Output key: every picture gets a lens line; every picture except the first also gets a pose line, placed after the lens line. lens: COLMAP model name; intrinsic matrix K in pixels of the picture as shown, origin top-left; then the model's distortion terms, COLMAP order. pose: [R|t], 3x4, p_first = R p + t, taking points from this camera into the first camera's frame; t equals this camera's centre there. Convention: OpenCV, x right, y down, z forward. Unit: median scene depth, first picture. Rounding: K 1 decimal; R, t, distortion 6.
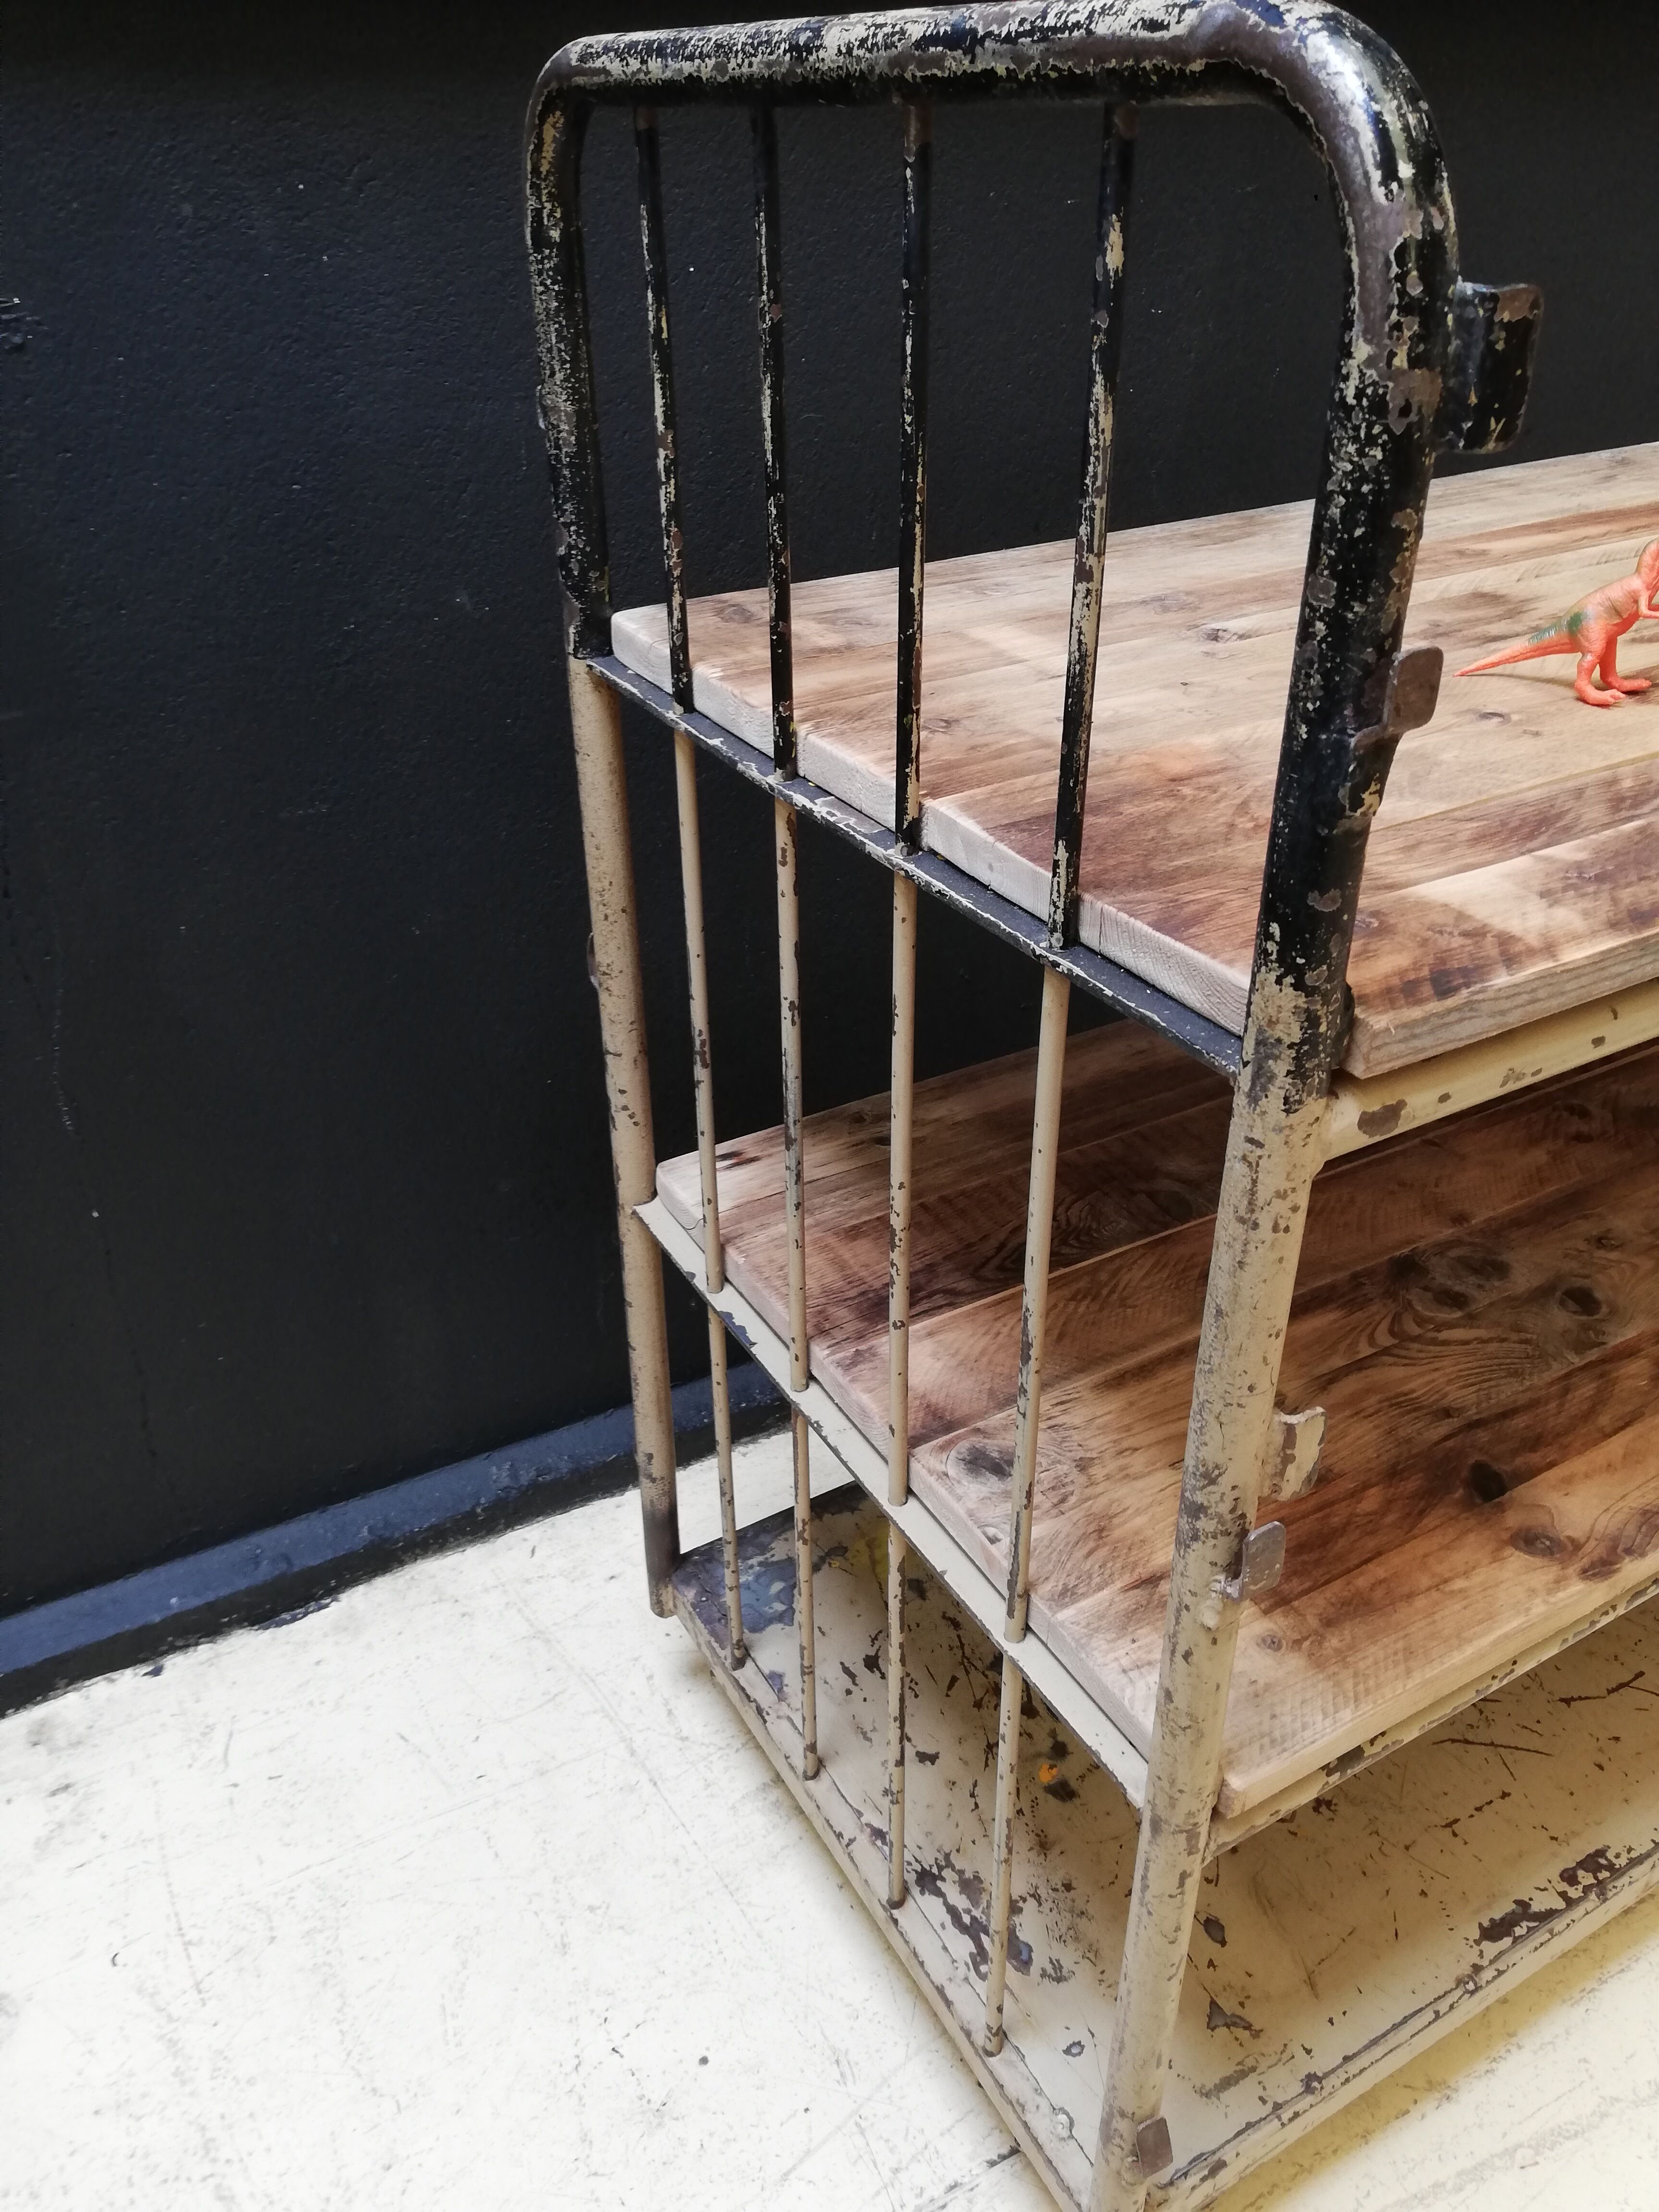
lens RADIAL K [[1674.2, 0, 829.5], [0, 1674.2, 1106.0], [0, 0, 1]] dist [0.037148, -0.061338]
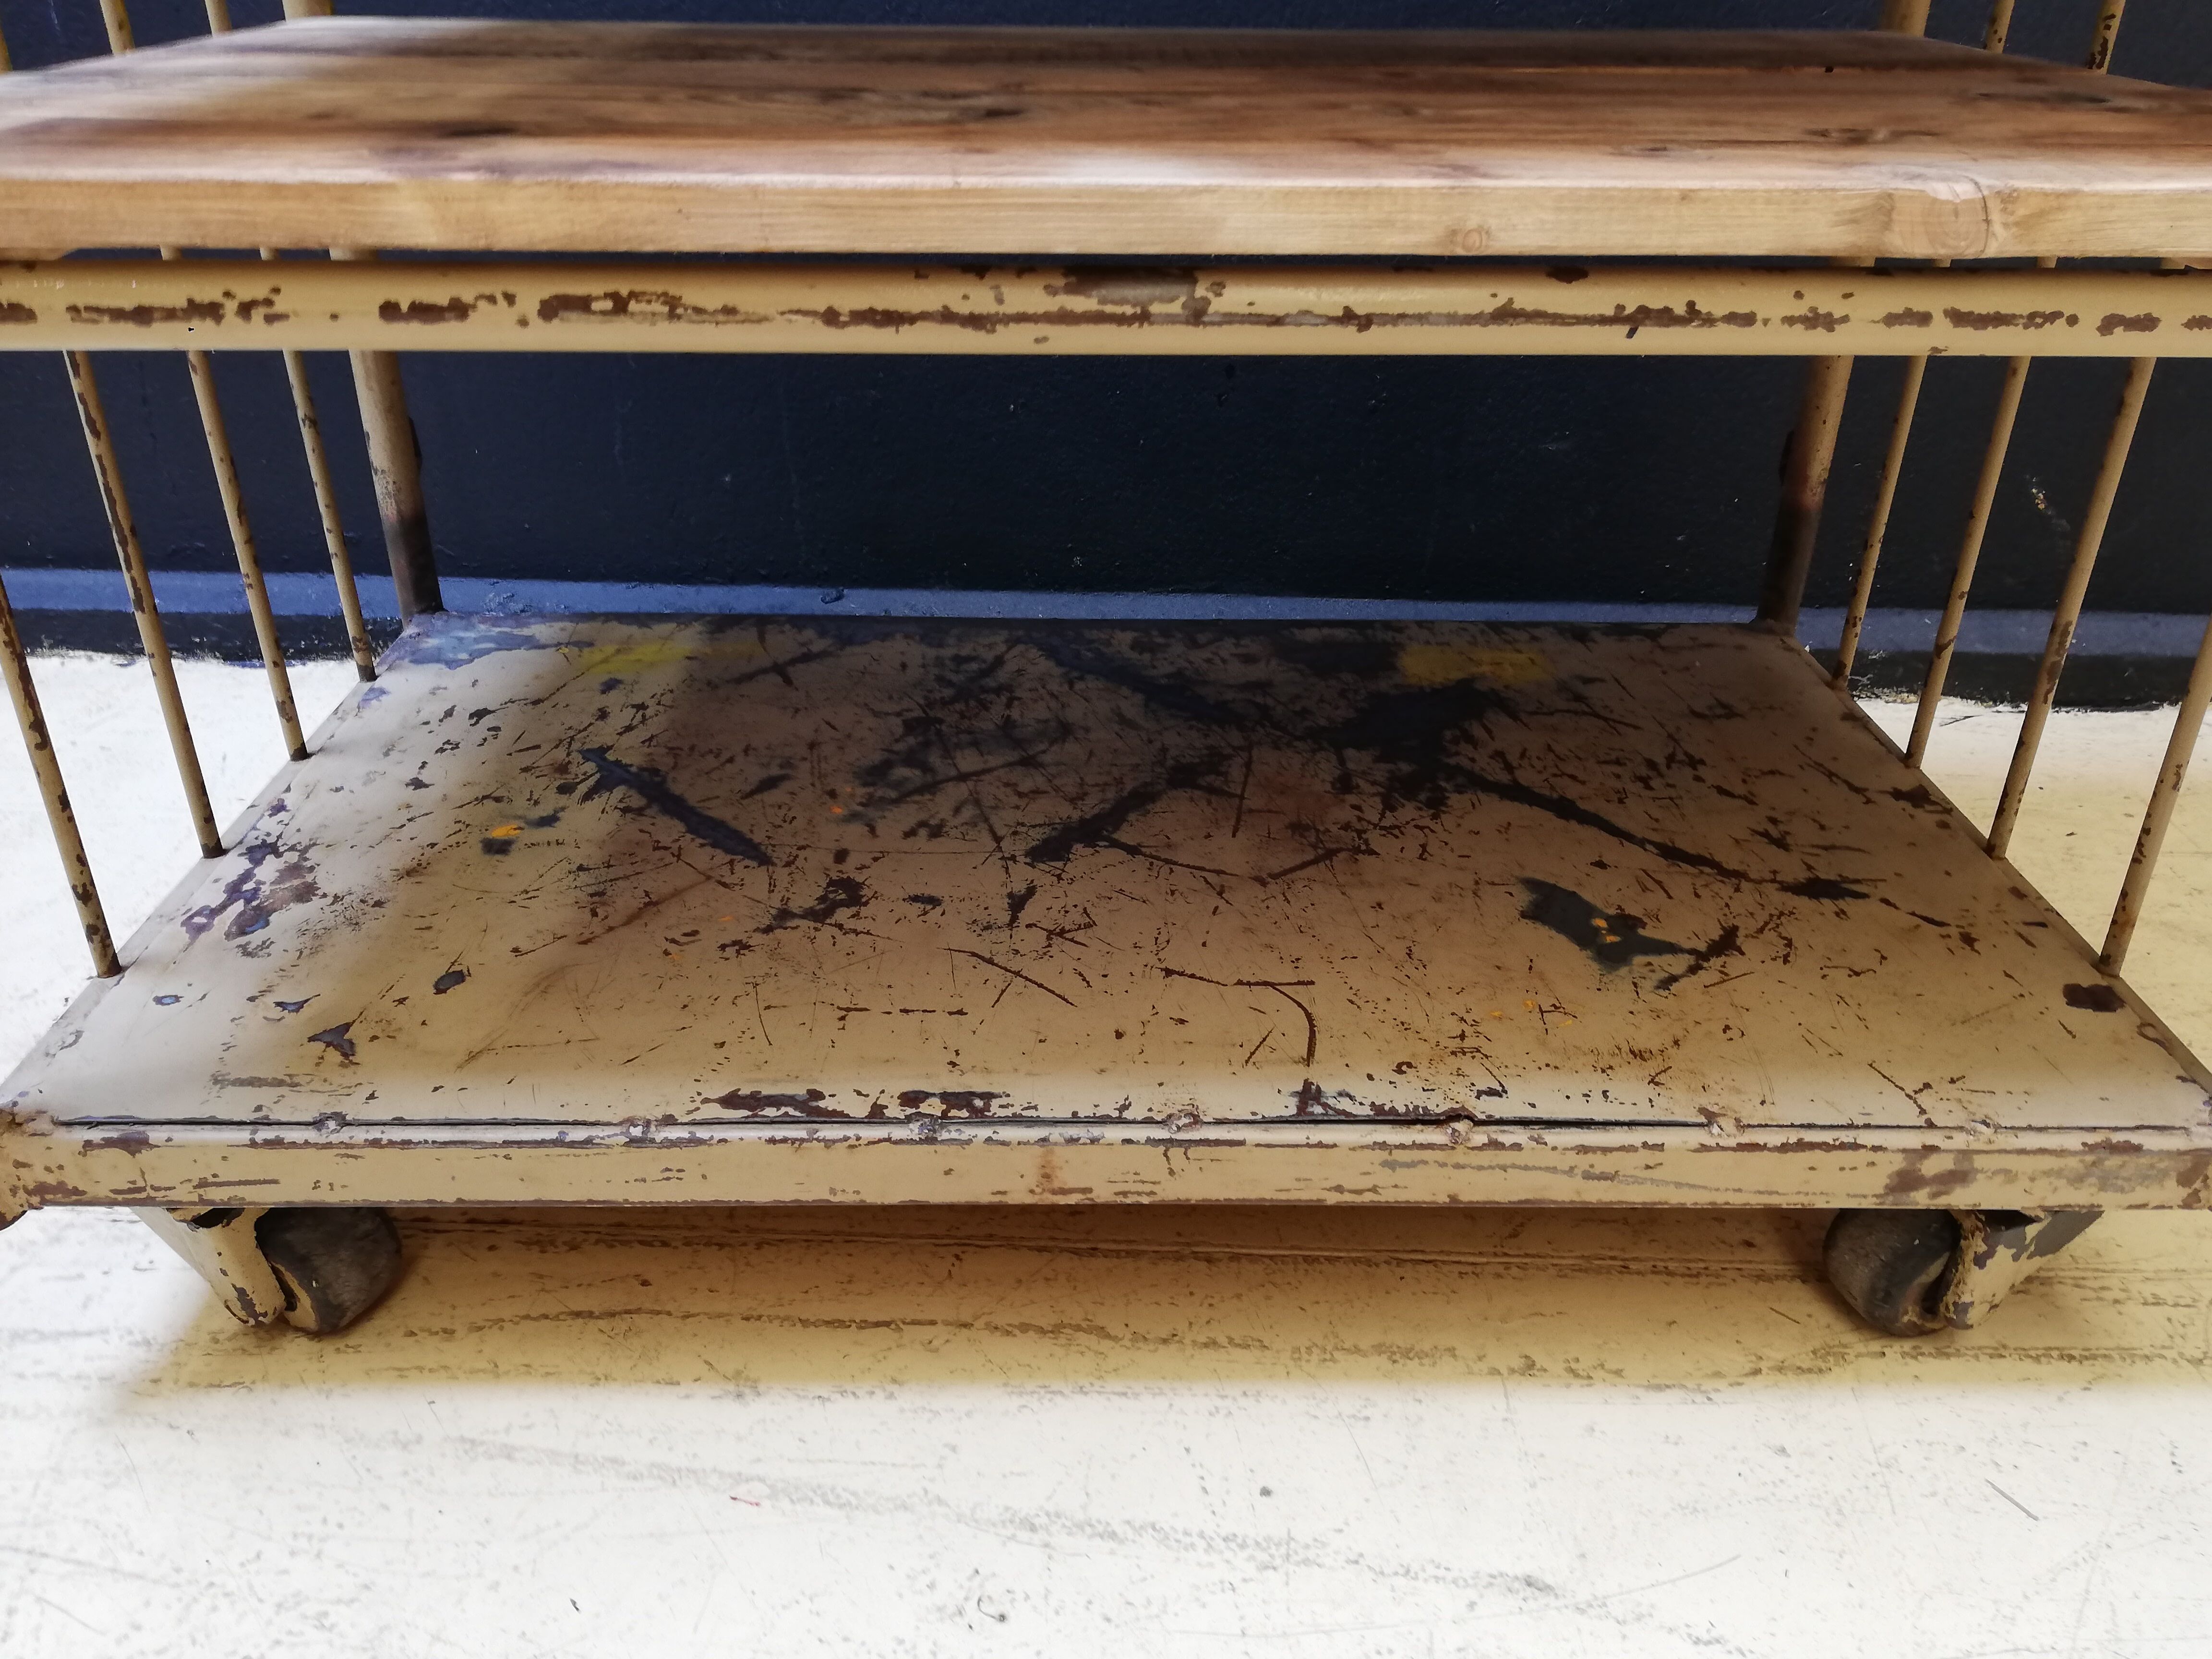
lens RADIAL K [[1681.8, 0, 1117.6], [0, 1681.8, 787.8], [0, 0, 1]] dist [0.077836, -0.128447]
pose [[0.872268, 0.245005, -0.423227, 0.792249], [-0.268058, 0.963388, 0.005237, 0.330384], [0.409015, 0.108882, 0.906008, 0.440807]]
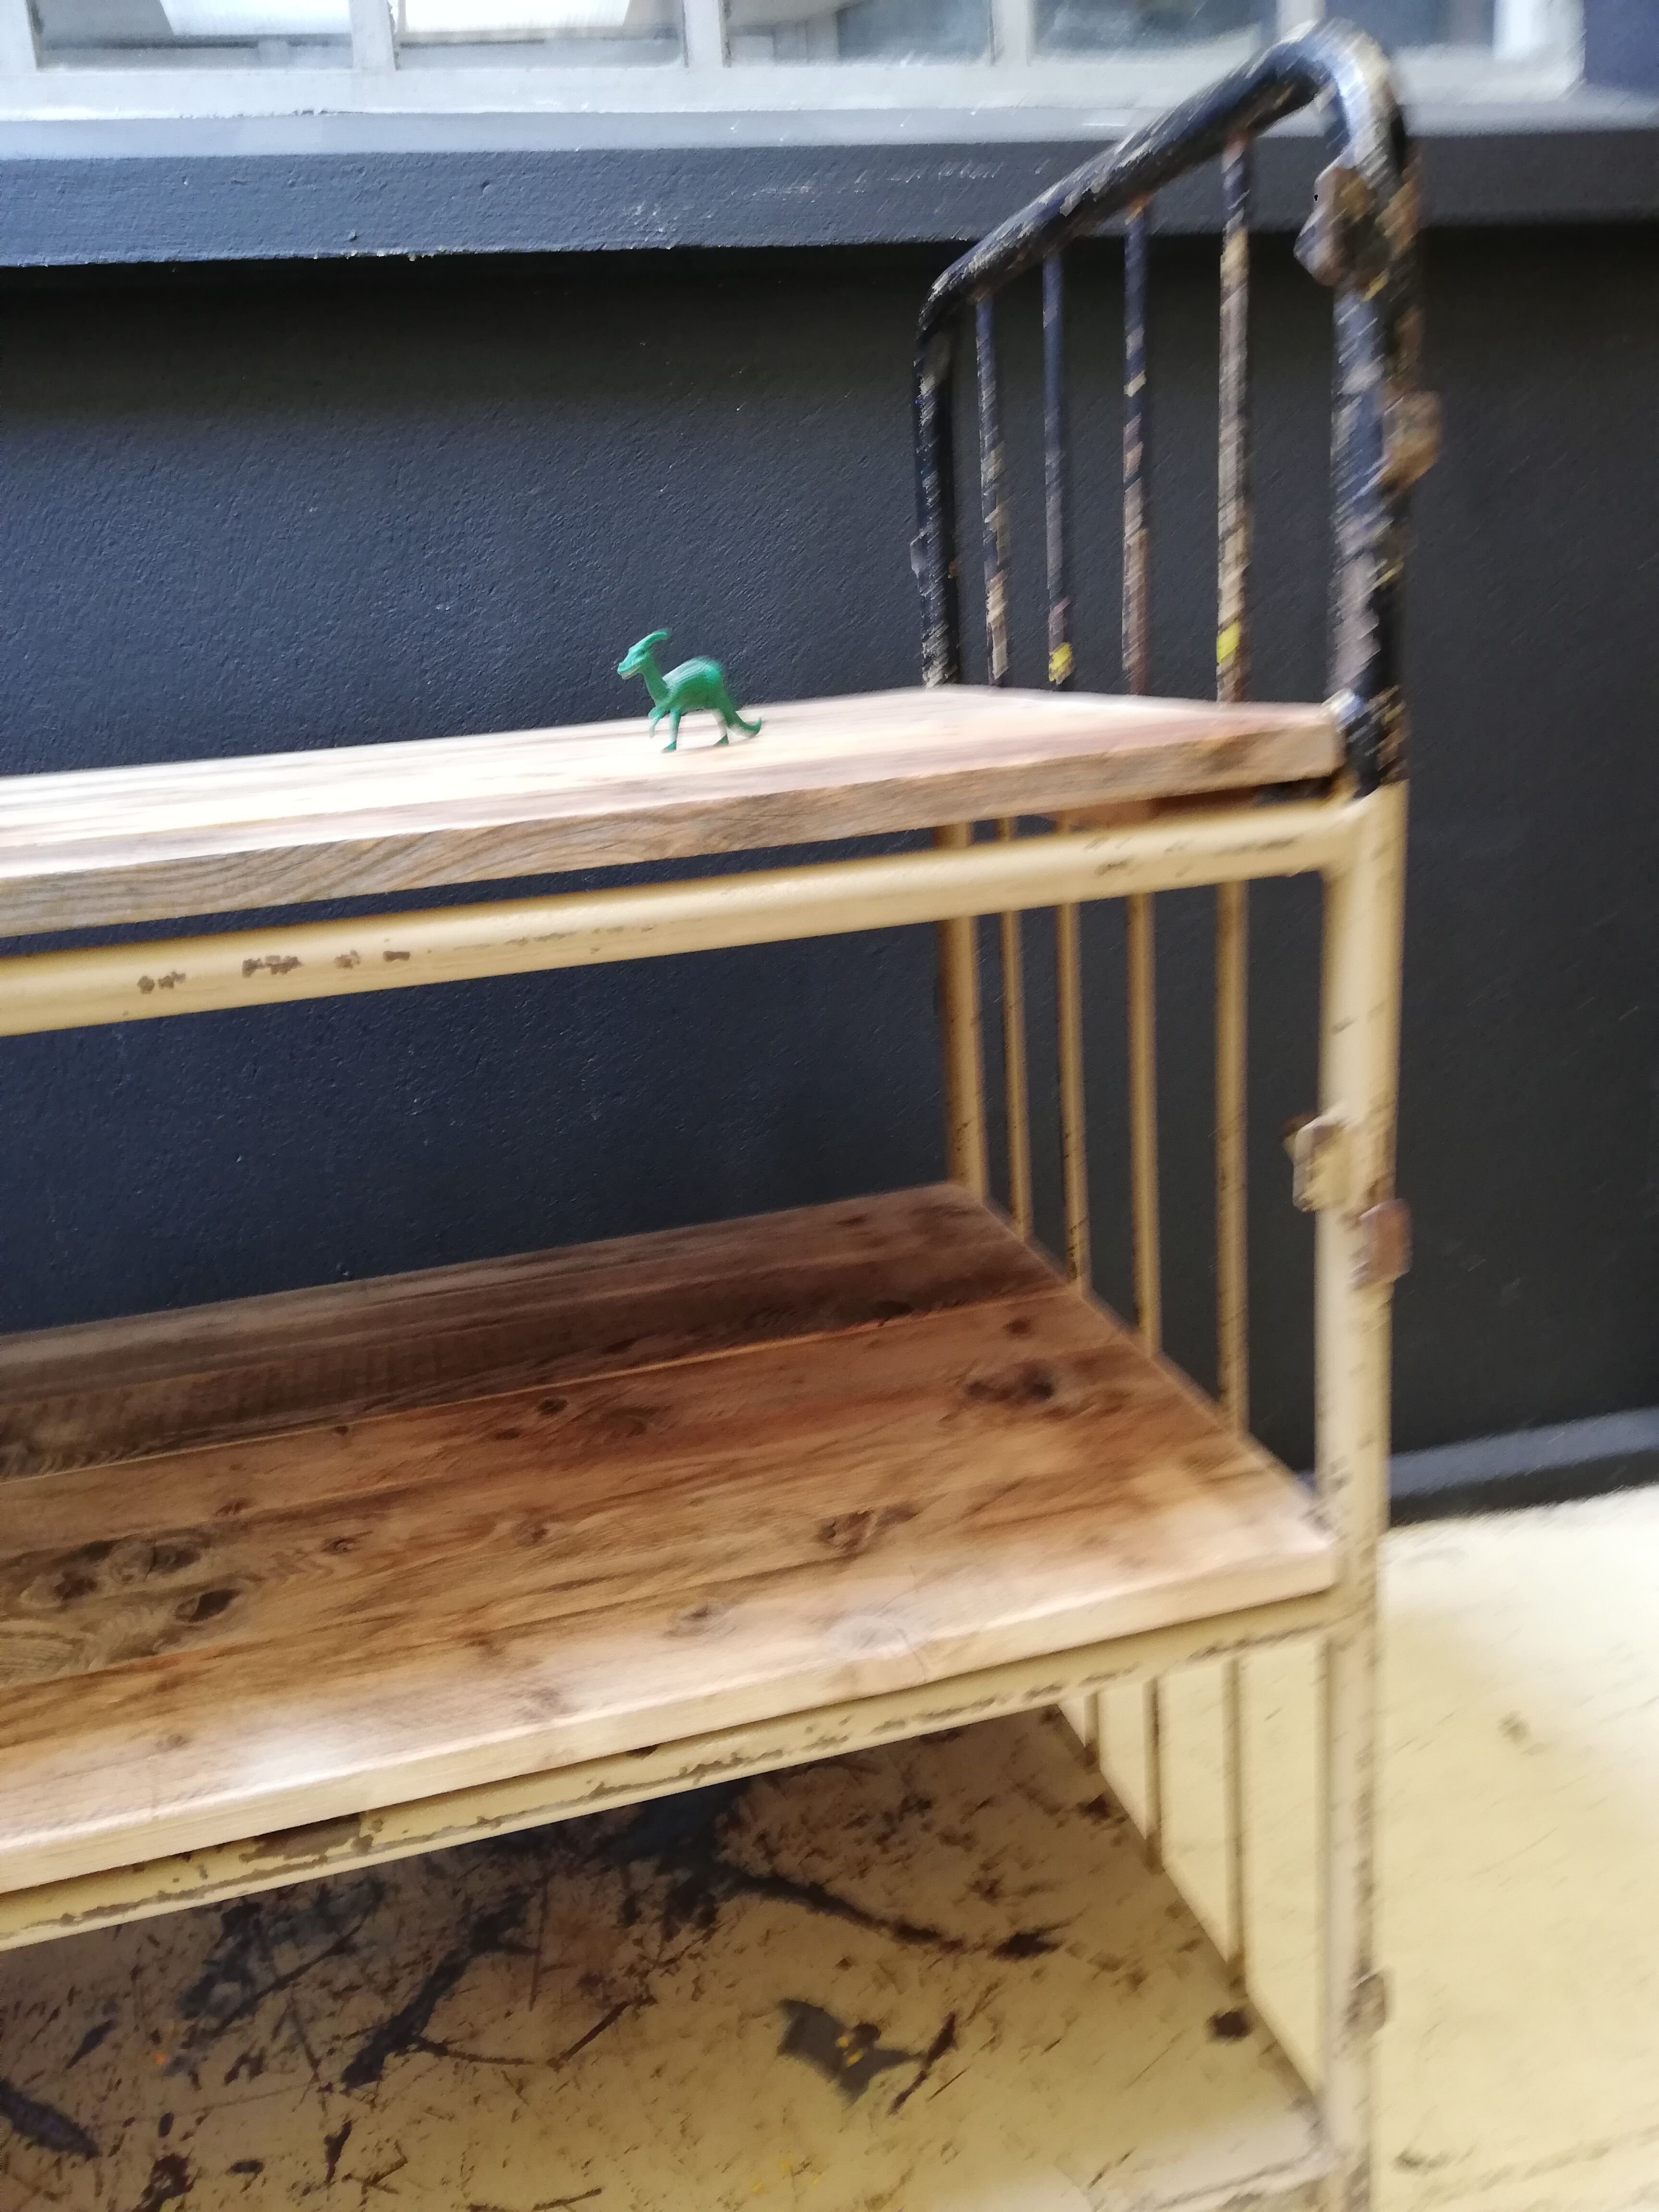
lens RADIAL K [[1668.7, 0, 854.6], [0, 1668.7, 1102.6], [0, 0, 1]] dist [0.040064, -0.068371]
pose [[0.963059, 0.014761, -0.268884, 0.918983], [-0.081099, 0.968038, -0.237329, 0.046768], [0.256787, 0.250368, 0.933475, 0.261563]]
